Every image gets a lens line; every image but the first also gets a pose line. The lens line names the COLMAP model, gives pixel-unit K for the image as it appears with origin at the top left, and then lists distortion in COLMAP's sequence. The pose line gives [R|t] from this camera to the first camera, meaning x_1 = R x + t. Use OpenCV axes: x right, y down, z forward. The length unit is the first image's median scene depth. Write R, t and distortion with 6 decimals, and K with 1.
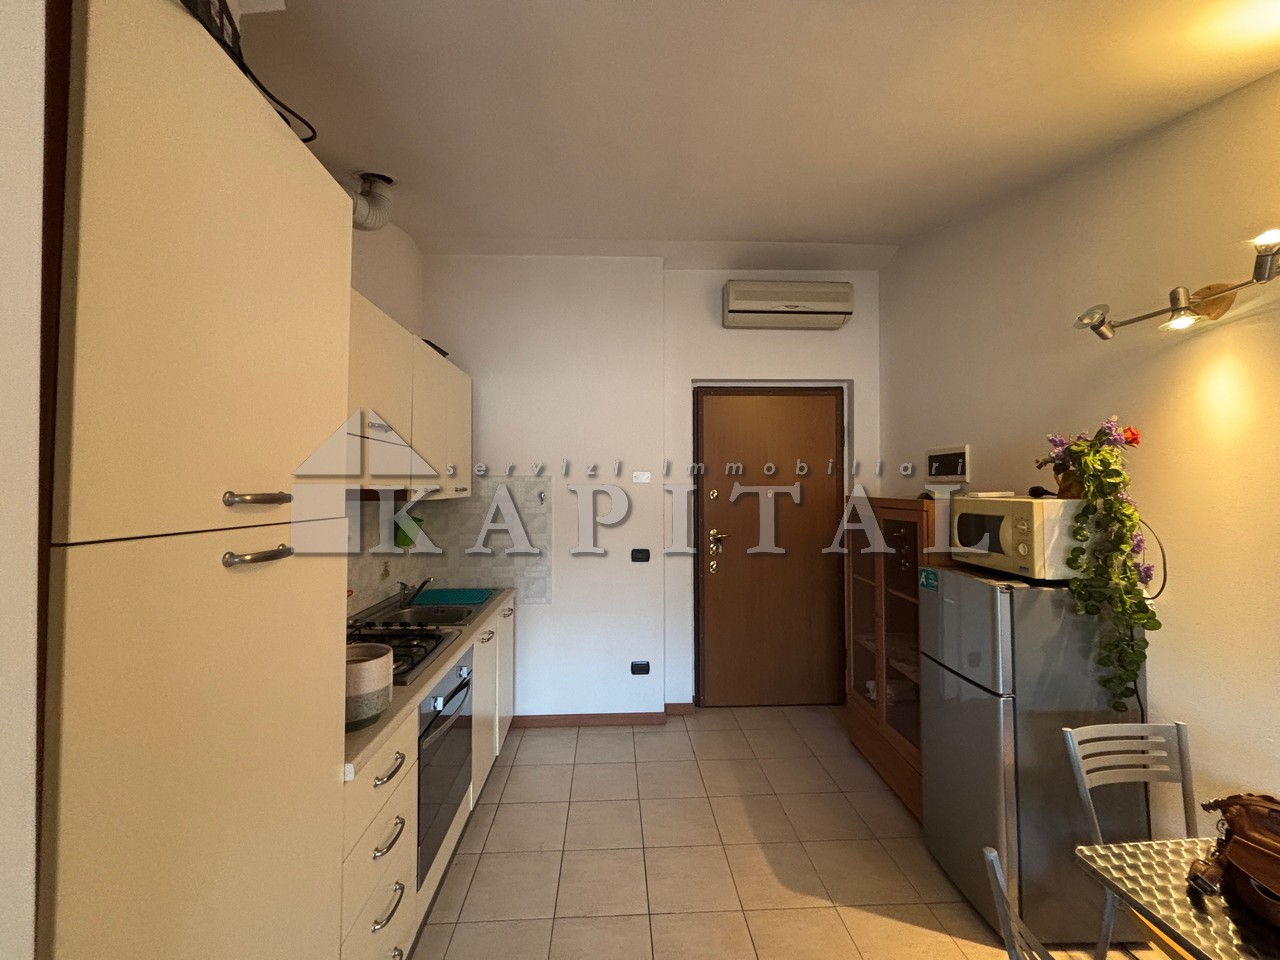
lens RADIAL K [[508.8, 0, 638.5], [0, 508.8, 474.9], [0, 0, 1]] dist [-0.015078, 0.000734]
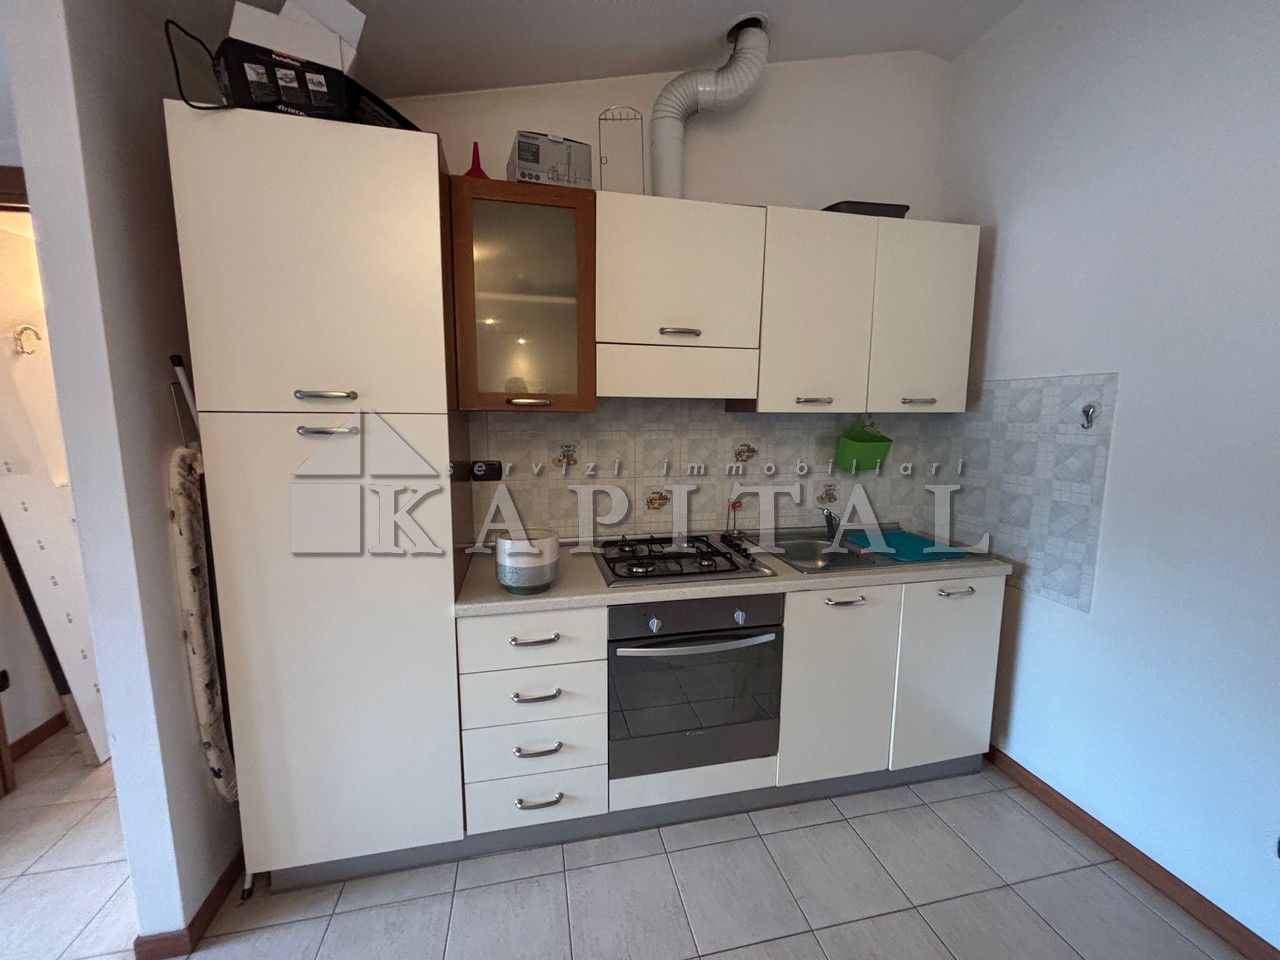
lens RADIAL K [[508.8, 0, 641.5], [0, 508.8, 482.9], [0, 0, 1]] dist [-0.015078, 0.000734]
pose [[0.171046, 0.139865, -0.975285, 0.254125], [0.018498, 0.989242, 0.145111, 0.028679], [0.985089, -0.042862, 0.166619, 0.447126]]
